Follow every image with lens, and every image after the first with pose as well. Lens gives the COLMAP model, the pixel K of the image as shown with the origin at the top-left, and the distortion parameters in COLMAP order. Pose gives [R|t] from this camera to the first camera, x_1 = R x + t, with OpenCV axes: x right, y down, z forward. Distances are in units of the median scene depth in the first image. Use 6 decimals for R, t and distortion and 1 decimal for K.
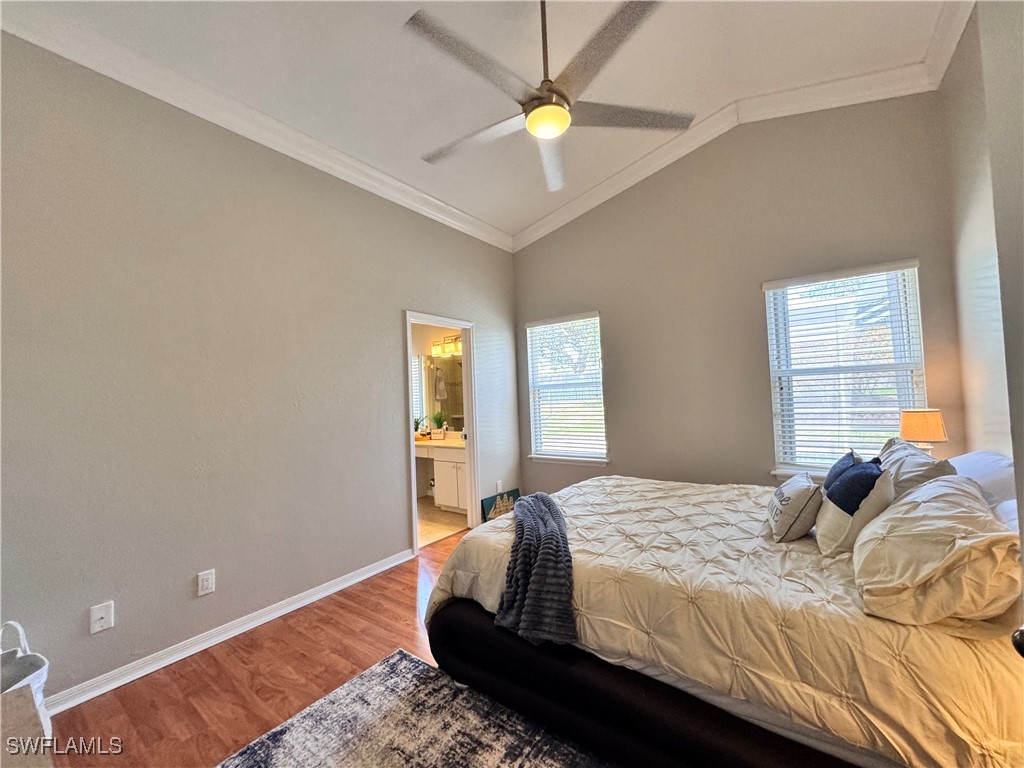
lens RADIAL K [[410.0, 0, 512.0], [0, 410.0, 384.0], [0, 0, 1]] dist [-0.002960, 0.000144]
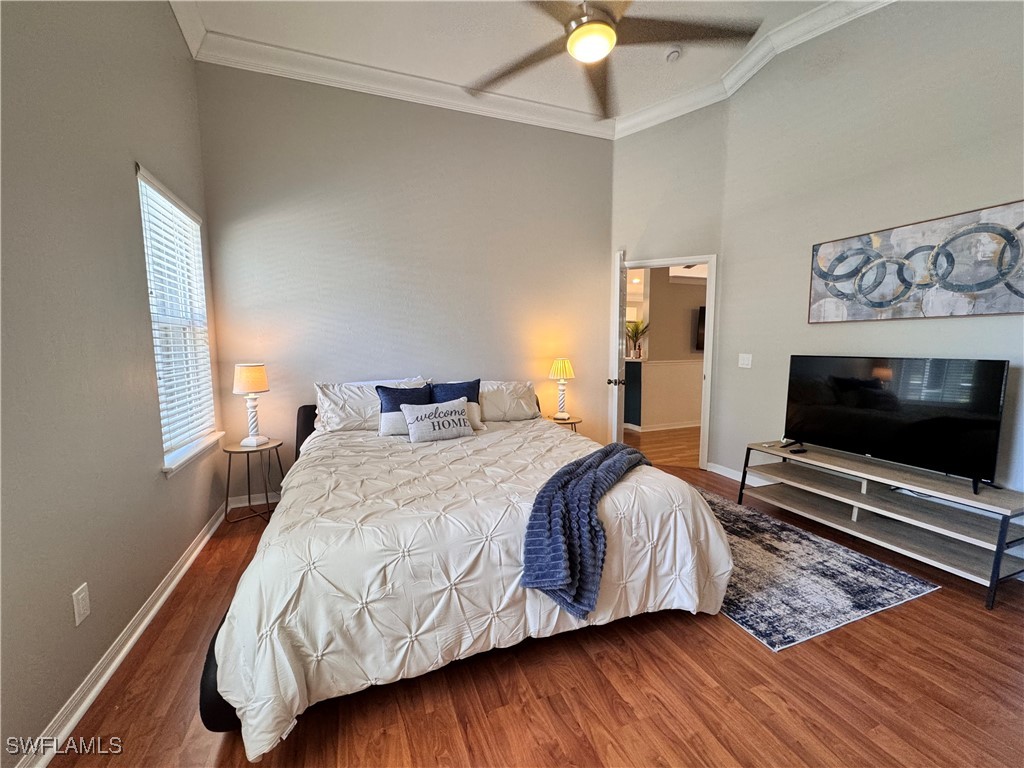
lens RADIAL K [[410.0, 0, 512.0], [0, 410.0, 384.0], [0, 0, 1]] dist [-0.002960, 0.000144]
pose [[-0.842920, -0.007778, 0.537983, -0.281904], [0.024464, 0.998307, 0.052764, 0.096477], [-0.537483, 0.057637, -0.841303, 2.007670]]
